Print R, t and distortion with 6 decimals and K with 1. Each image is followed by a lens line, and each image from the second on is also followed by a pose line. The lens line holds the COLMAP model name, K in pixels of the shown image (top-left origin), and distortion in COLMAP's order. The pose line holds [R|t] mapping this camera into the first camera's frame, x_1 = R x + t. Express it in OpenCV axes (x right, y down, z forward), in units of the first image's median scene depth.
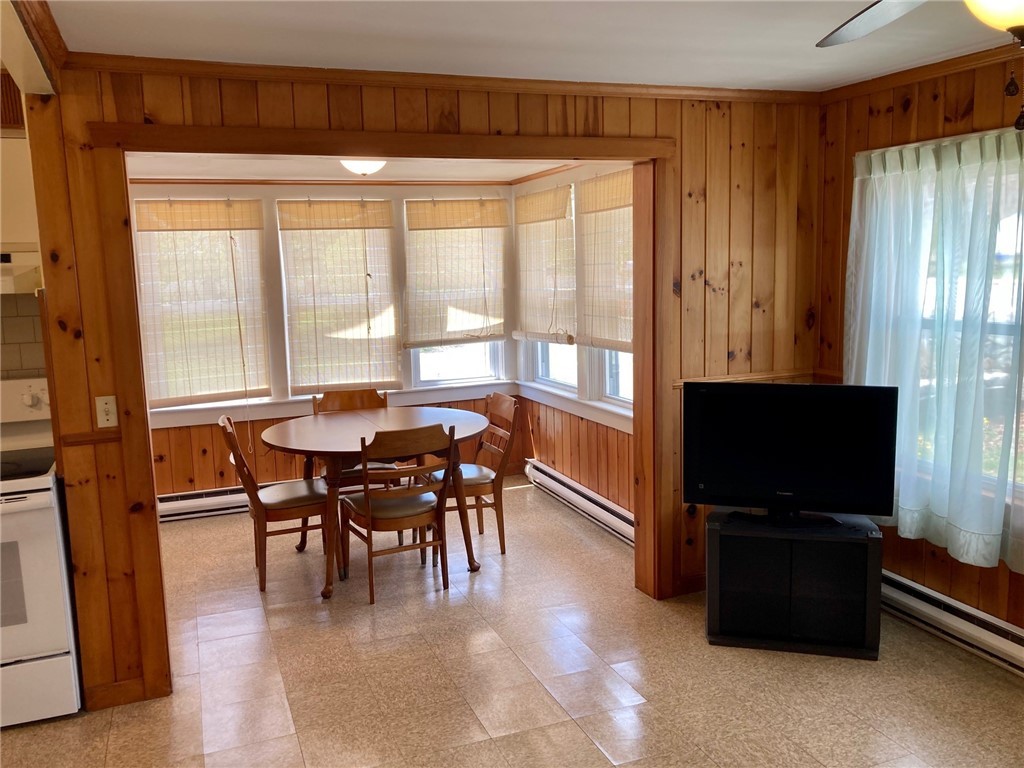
lens RADIAL K [[854.0, 0, 512.0], [0, 854.0, 384.0], [0, 0, 1]] dist [0.044841, -0.005067]
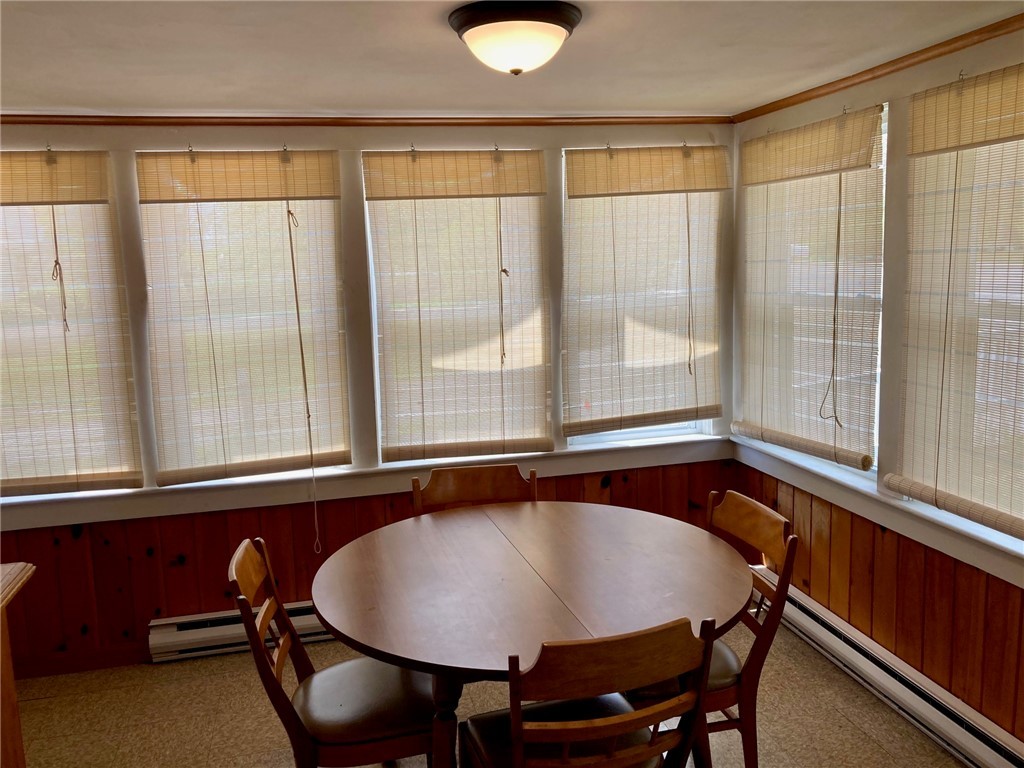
lens RADIAL K [[846.0, 0, 505.3], [0, 846.0, 378.6], [0, 0, 1]] dist [0.122339, -0.249482]
pose [[0.990788, 0.014960, -0.134592, -0.083532], [-0.013170, 0.999813, 0.014173, -0.058413], [0.134778, -0.012270, 0.990800, 0.390205]]
